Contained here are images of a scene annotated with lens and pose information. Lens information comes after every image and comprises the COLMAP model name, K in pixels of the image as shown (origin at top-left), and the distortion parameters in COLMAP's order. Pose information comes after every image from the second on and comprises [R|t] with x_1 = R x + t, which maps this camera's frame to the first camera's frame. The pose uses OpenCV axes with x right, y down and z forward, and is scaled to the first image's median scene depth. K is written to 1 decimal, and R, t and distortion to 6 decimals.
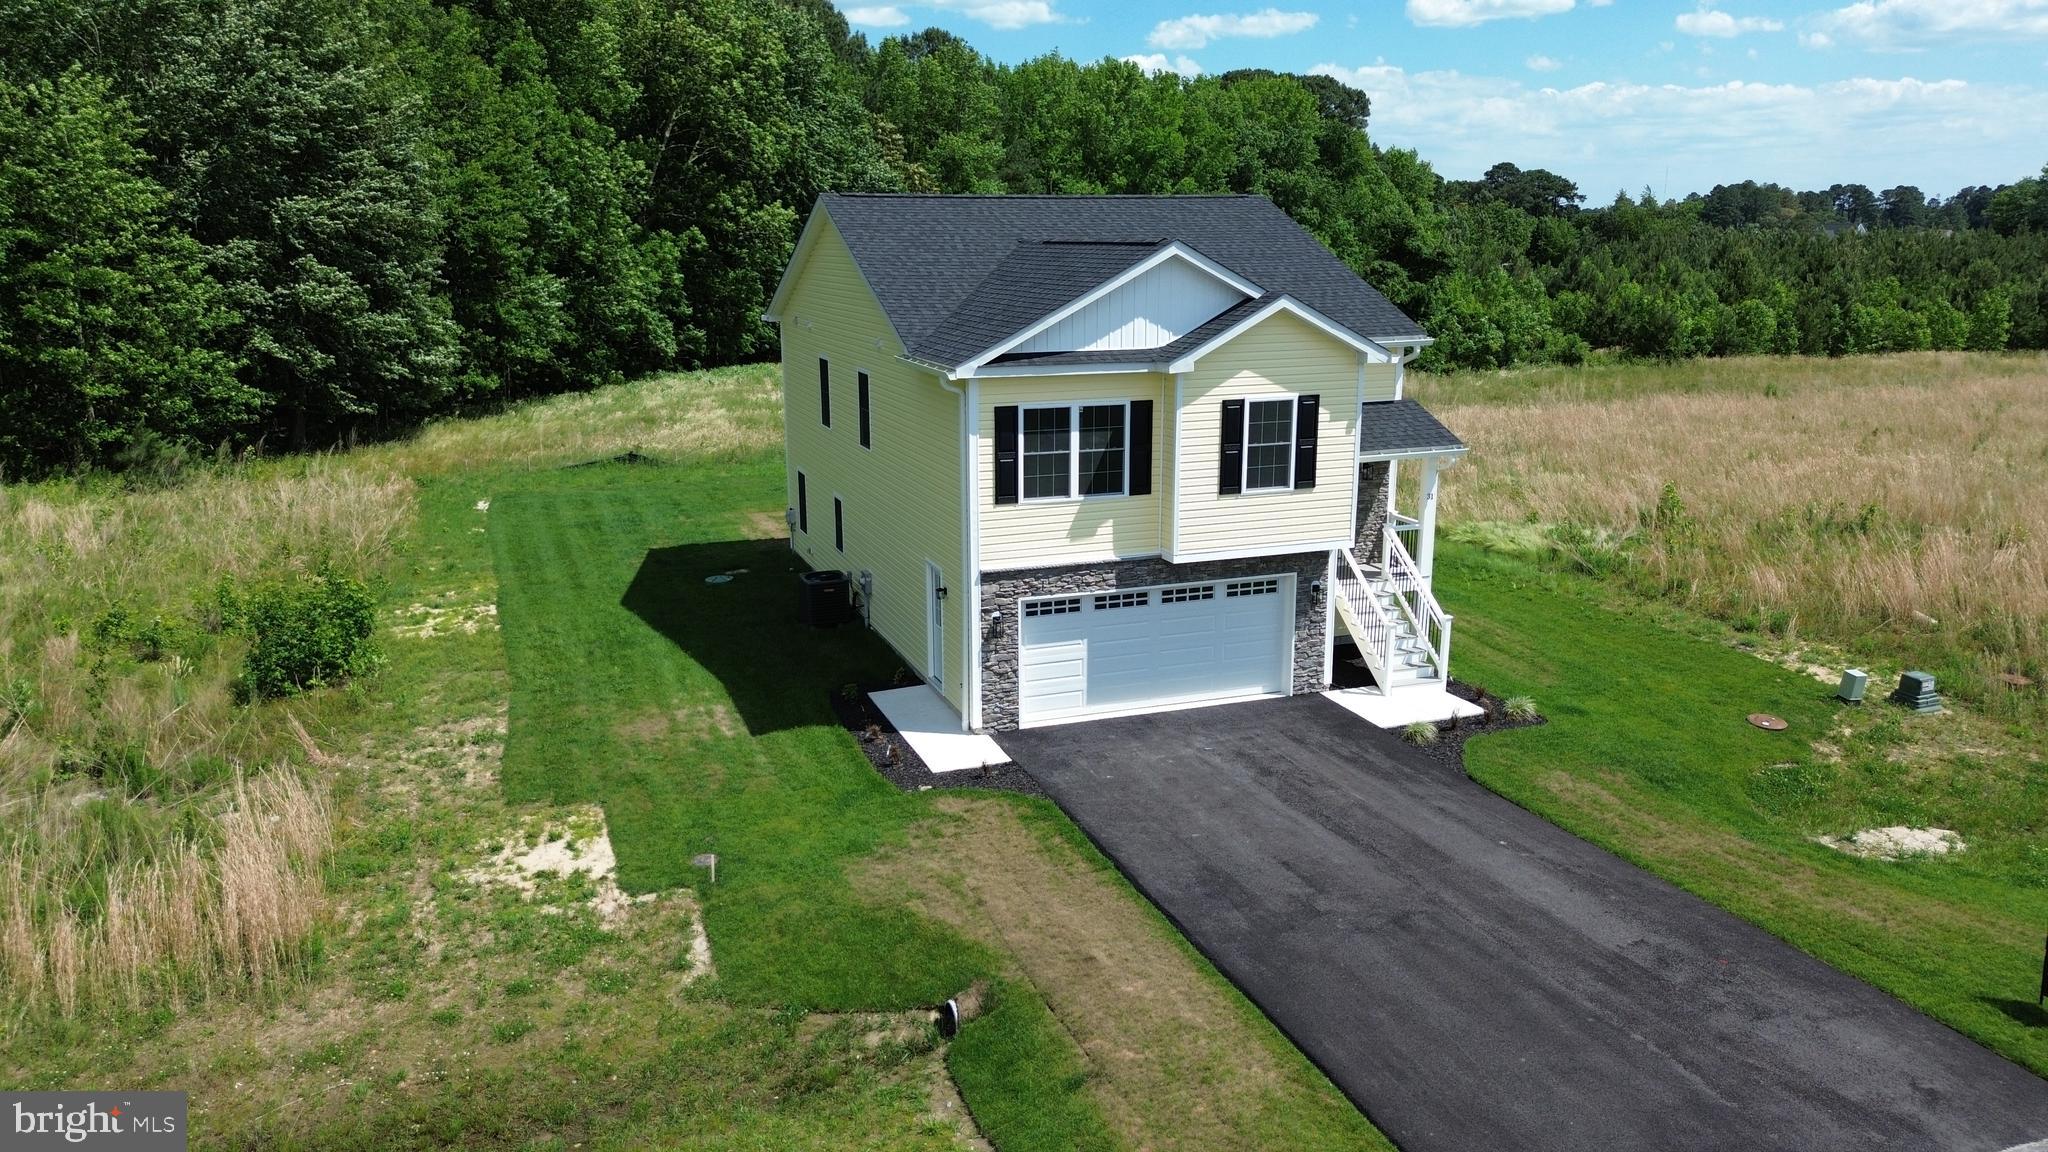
lens RADIAL K [[1448.5, 0, 1024.0], [0, 1448.5, 576.0], [0, 0, 1]] dist [0.108682, -0.140525]
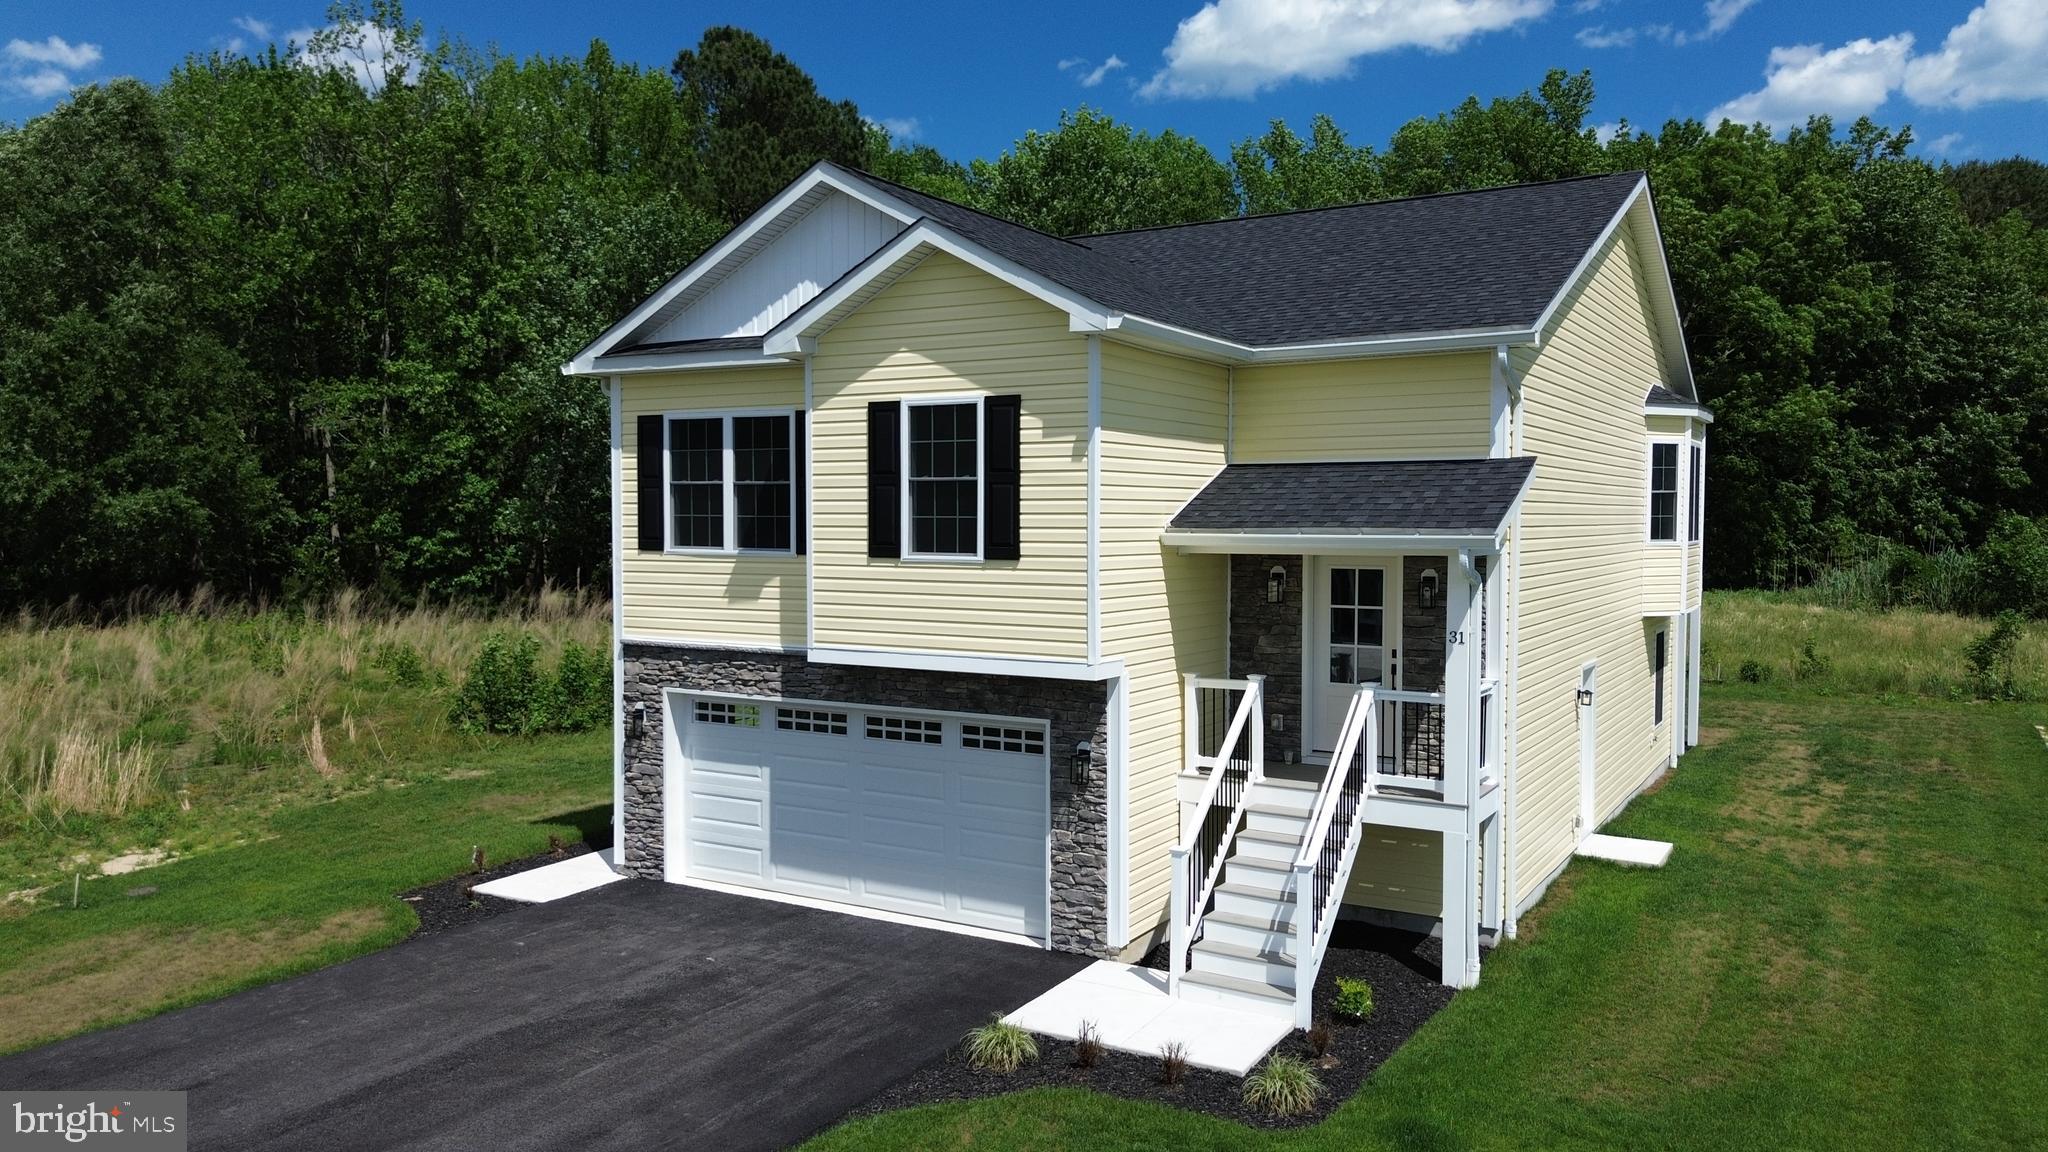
lens RADIAL K [[1452.4, 0, 1024.0], [0, 1452.4, 576.0], [0, 0, 1]] dist [0.062347, -0.047705]
pose [[0.627000, 0.038039, -0.778090, 0.658895], [-0.185319, 0.977417, -0.101550, 0.001868], [0.756655, 0.207867, 0.619890, 0.679312]]
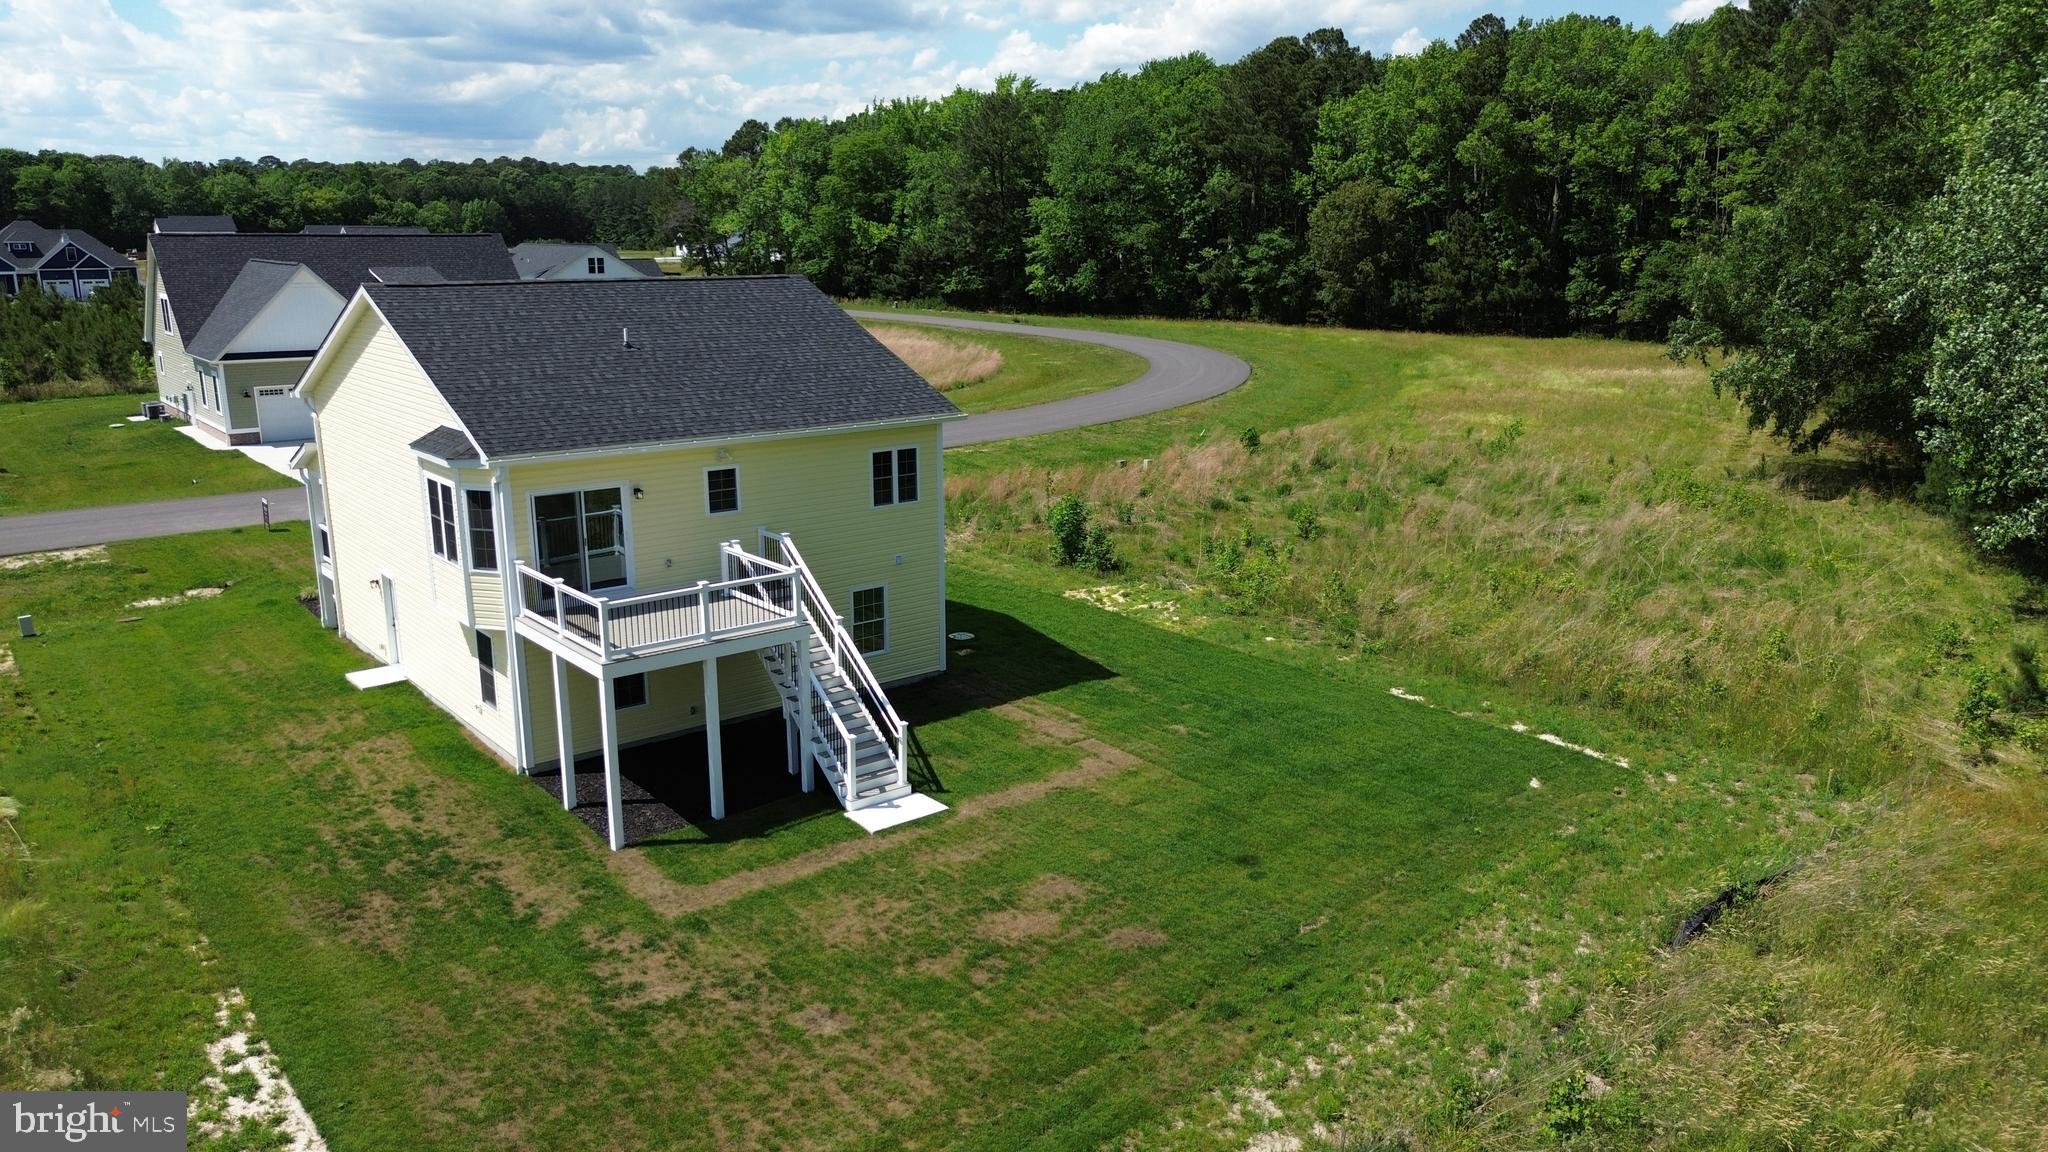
lens RADIAL K [[1458.7, 0, 1024.0], [0, 1458.7, 576.0], [0, 0, 1]] dist [0.074414, -0.083055]
pose [[-0.946596, 0.088150, -0.310139, 0.101119], [-0.064138, 0.891196, 0.449062, -0.748784], [0.315980, 0.444972, -0.837948, 2.755998]]
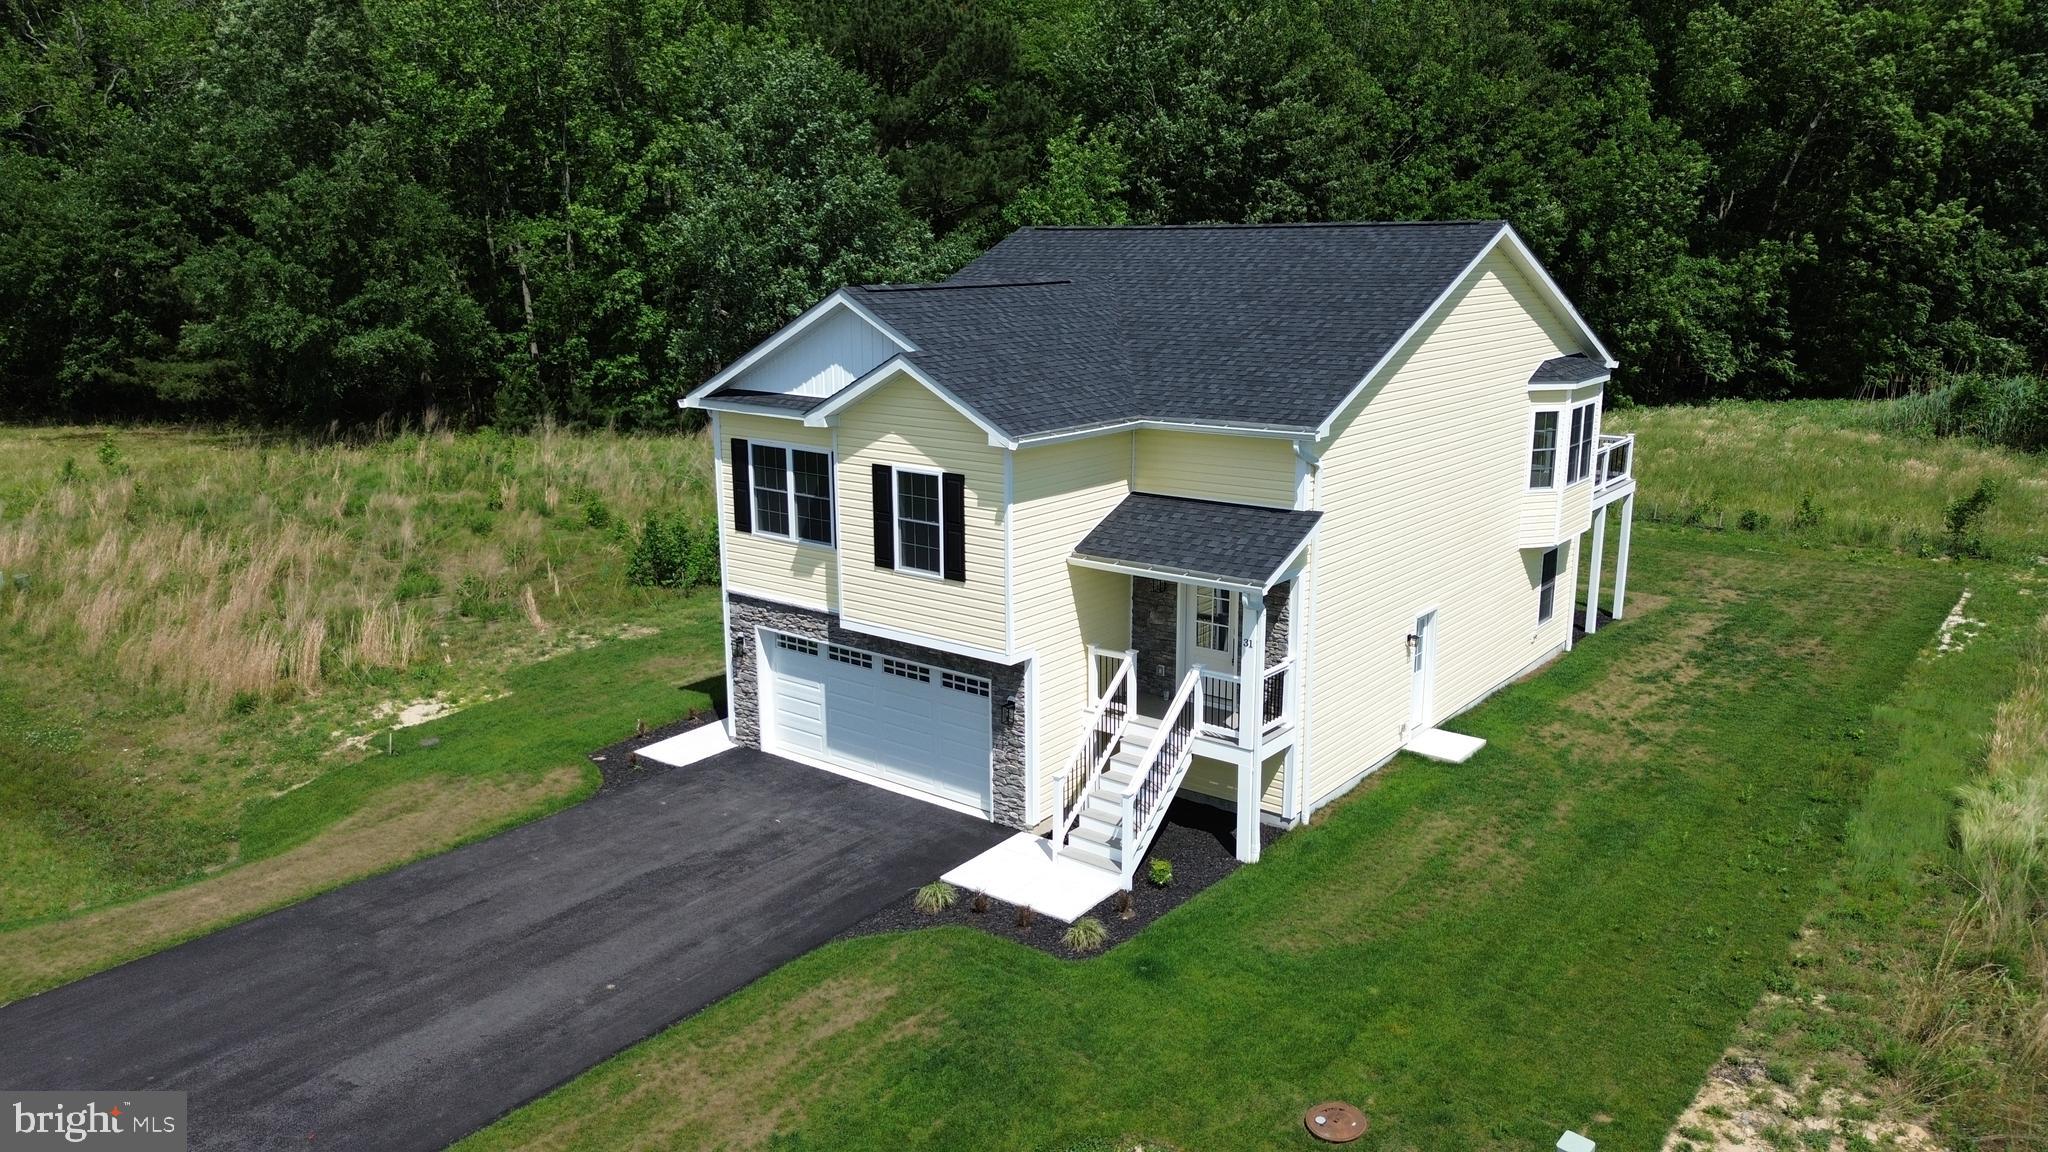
lens RADIAL K [[1448.5, 0, 1024.0], [0, 1448.5, 576.0], [0, 0, 1]] dist [0.108682, -0.140525]
pose [[0.526810, 0.196706, -0.826909, 0.950510], [-0.194864, 0.974892, 0.107764, -0.168075], [0.827345, 0.104363, 0.551914, 0.580535]]
